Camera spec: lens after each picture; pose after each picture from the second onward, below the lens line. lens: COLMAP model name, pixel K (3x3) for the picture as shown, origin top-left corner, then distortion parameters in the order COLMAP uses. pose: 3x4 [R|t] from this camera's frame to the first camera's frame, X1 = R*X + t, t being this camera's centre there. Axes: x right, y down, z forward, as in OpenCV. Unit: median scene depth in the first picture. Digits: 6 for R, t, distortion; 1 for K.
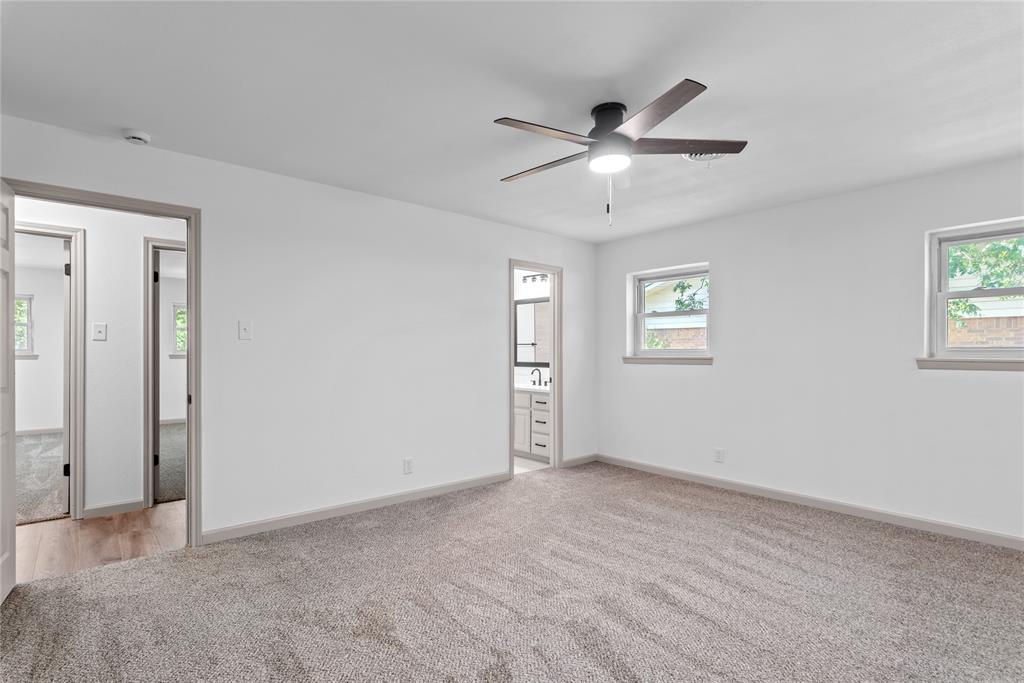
lens RADIAL K [[498.2, 0, 512.0], [0, 498.2, 341.5], [0, 0, 1]] dist [-0.001261, -0.000158]
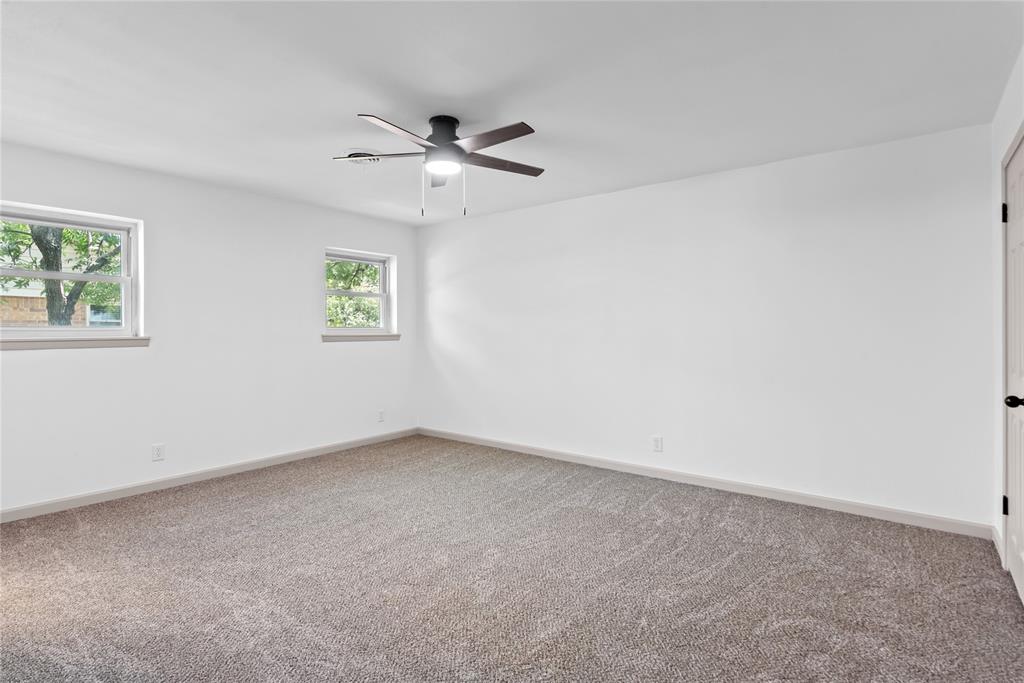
lens RADIAL K [[498.2, 0, 512.0], [0, 498.2, 341.5], [0, 0, 1]] dist [-0.001261, -0.000158]
pose [[-0.168927, -0.022066, 0.985382, -0.804595], [-0.017656, 0.999657, 0.019359, 0.021198], [-0.985470, -0.014128, -0.169258, 0.883059]]
